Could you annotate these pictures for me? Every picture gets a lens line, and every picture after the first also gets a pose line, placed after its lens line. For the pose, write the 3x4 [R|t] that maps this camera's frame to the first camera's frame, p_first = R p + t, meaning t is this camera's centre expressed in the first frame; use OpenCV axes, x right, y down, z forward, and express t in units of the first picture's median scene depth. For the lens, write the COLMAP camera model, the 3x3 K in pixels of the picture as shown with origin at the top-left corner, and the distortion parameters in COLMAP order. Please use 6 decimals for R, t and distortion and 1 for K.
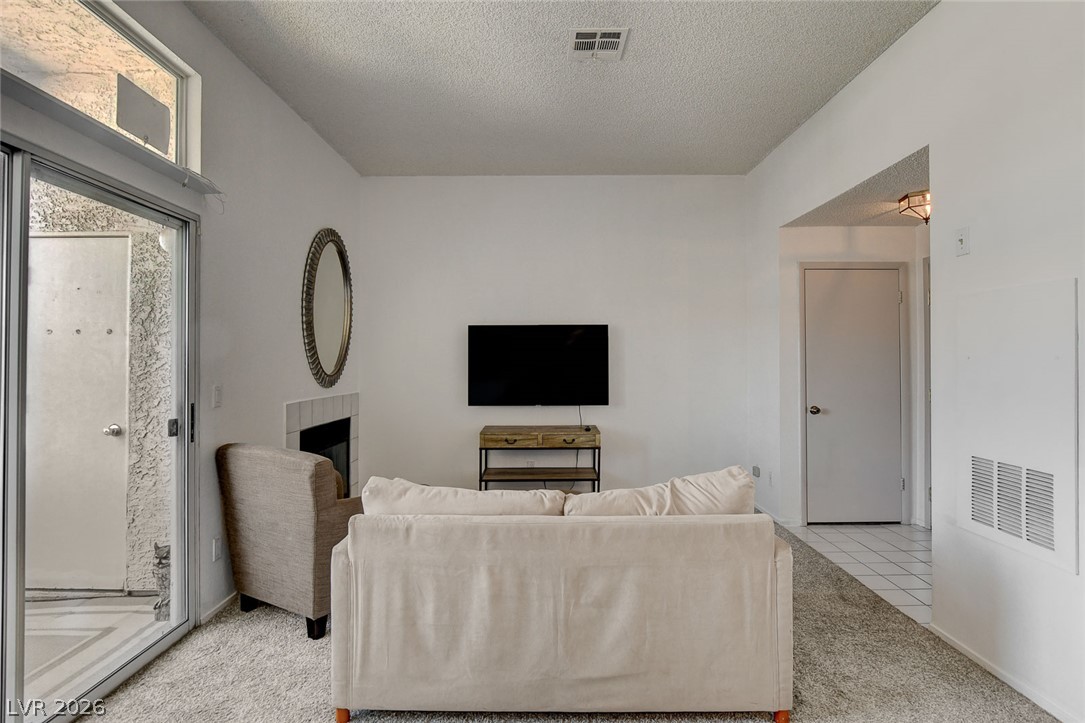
lens RADIAL K [[549.6, 0, 545.9], [0, 549.6, 350.9], [0, 0, 1]] dist [-0.016153, 0.000333]
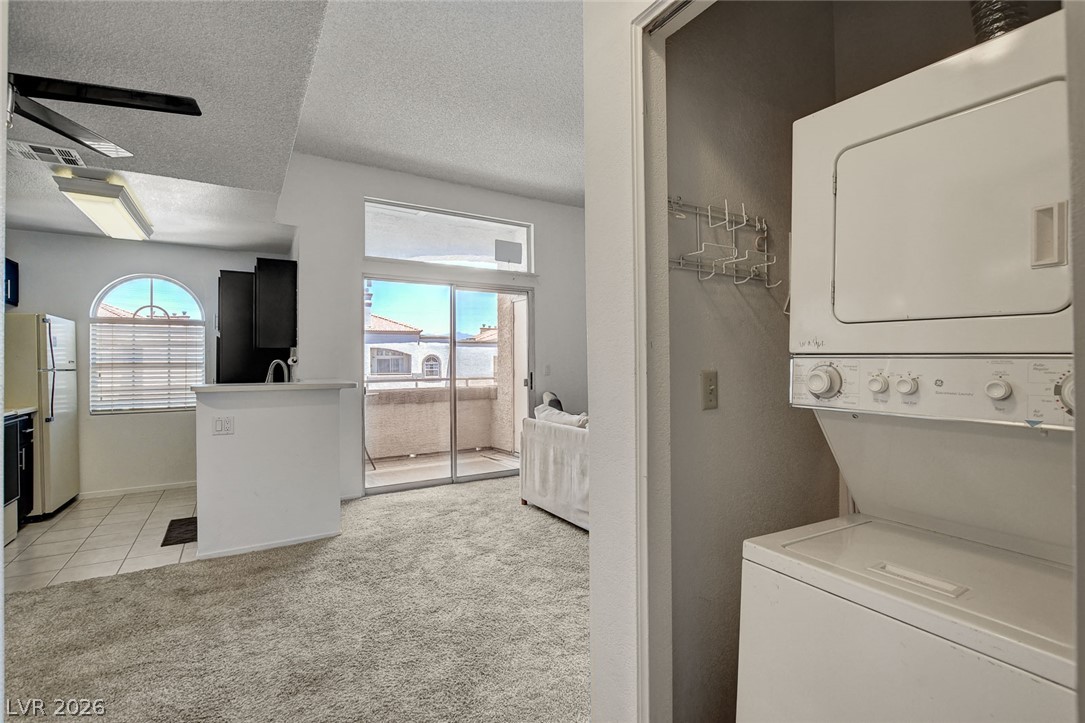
lens RADIAL K [[497.7, 0, 543.1], [0, 497.7, 356.5], [0, 0, 1]] dist [-0.017490, 0.000217]
pose [[0.521769, -0.011869, -0.853004, 0.948847], [0.023236, 0.999730, 0.000303, 0.026961], [0.852770, -0.019978, 0.521904, -0.022363]]
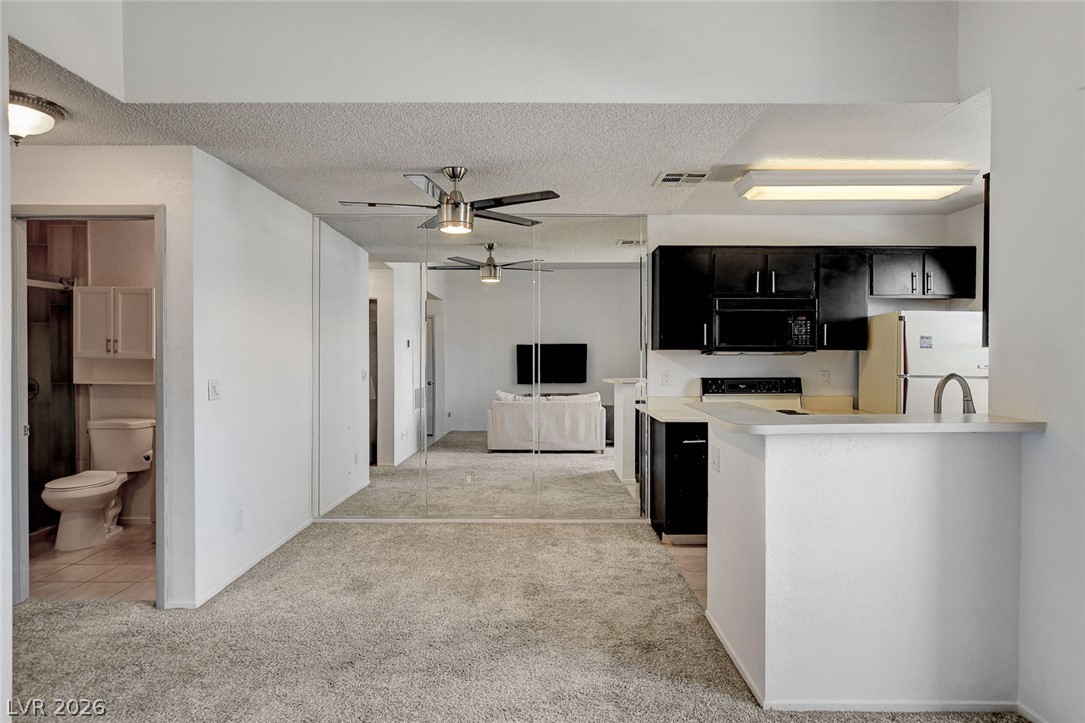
lens RADIAL K [[635.6, 0, 542.5], [0, 635.6, 361.5], [0, 0, 1]] dist [-0.020232, 0.000322]
pose [[-0.999959, -0.000744, 0.008987, 0.017812], [-0.000801, 0.999980, -0.006324, 0.010153], [-0.008982, -0.006331, -0.999940, 0.915098]]
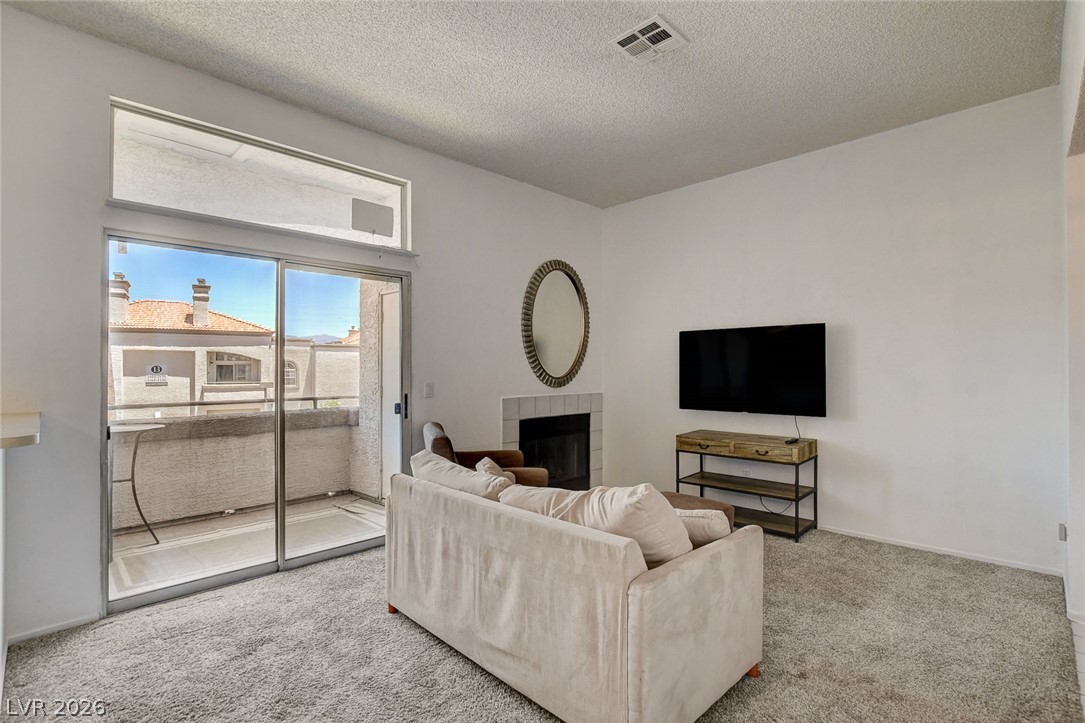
lens RADIAL K [[512.6, 0, 545.2], [0, 512.6, 362.5], [0, 0, 1]] dist [-0.021051, 0.000905]
pose [[0.709119, -0.007439, -0.705049, 0.561702], [0.015886, 0.999859, 0.005428, 0.004522], [0.704910, -0.015049, 0.709138, 0.206202]]
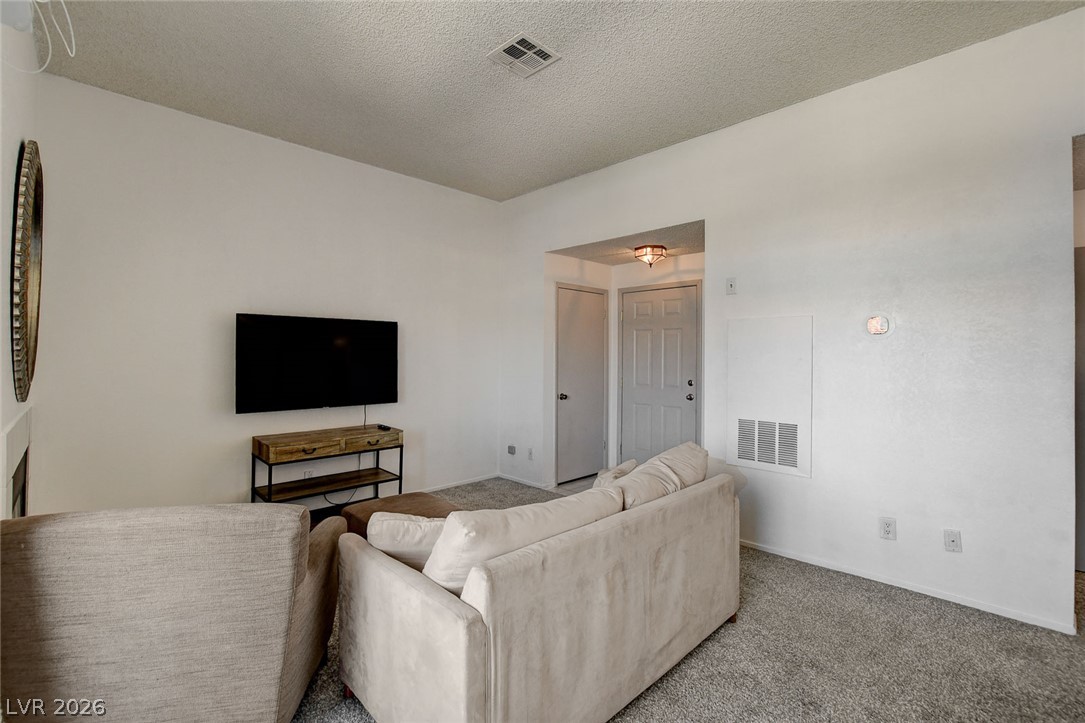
lens RADIAL K [[480.4, 0, 543.5], [0, 480.4, 353.5], [0, 0, 1]] dist [-0.018687, 0.000212]
pose [[0.710795, 0.009375, 0.703337, -0.481961], [-0.018330, 0.999818, 0.005198, 0.000985], [-0.703160, -0.016587, 0.710838, 0.302424]]
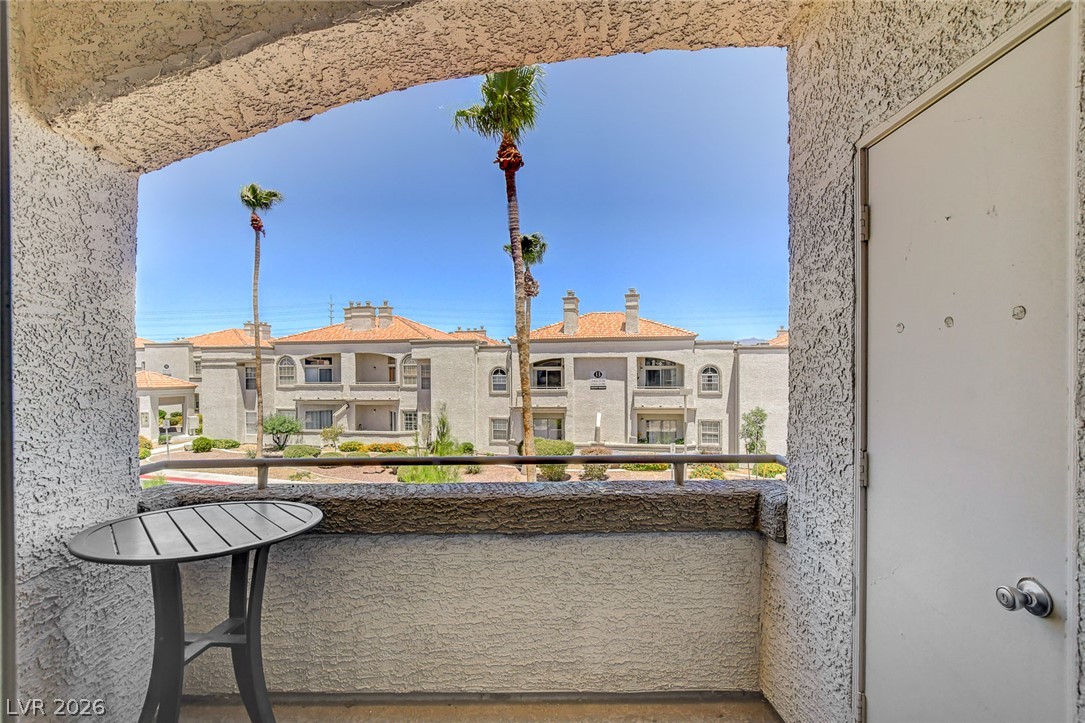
lens RADIAL K [[513.1, 0, 542.8], [0, 513.1, 379.9], [0, 0, 1]] dist [-0.017837, 0.001235]
pose [[-0.010309, 0.015239, -0.999831, -0.469900], [0.026606, 0.999534, 0.014960, -0.004802], [0.999593, -0.026447, -0.010709, 0.692683]]
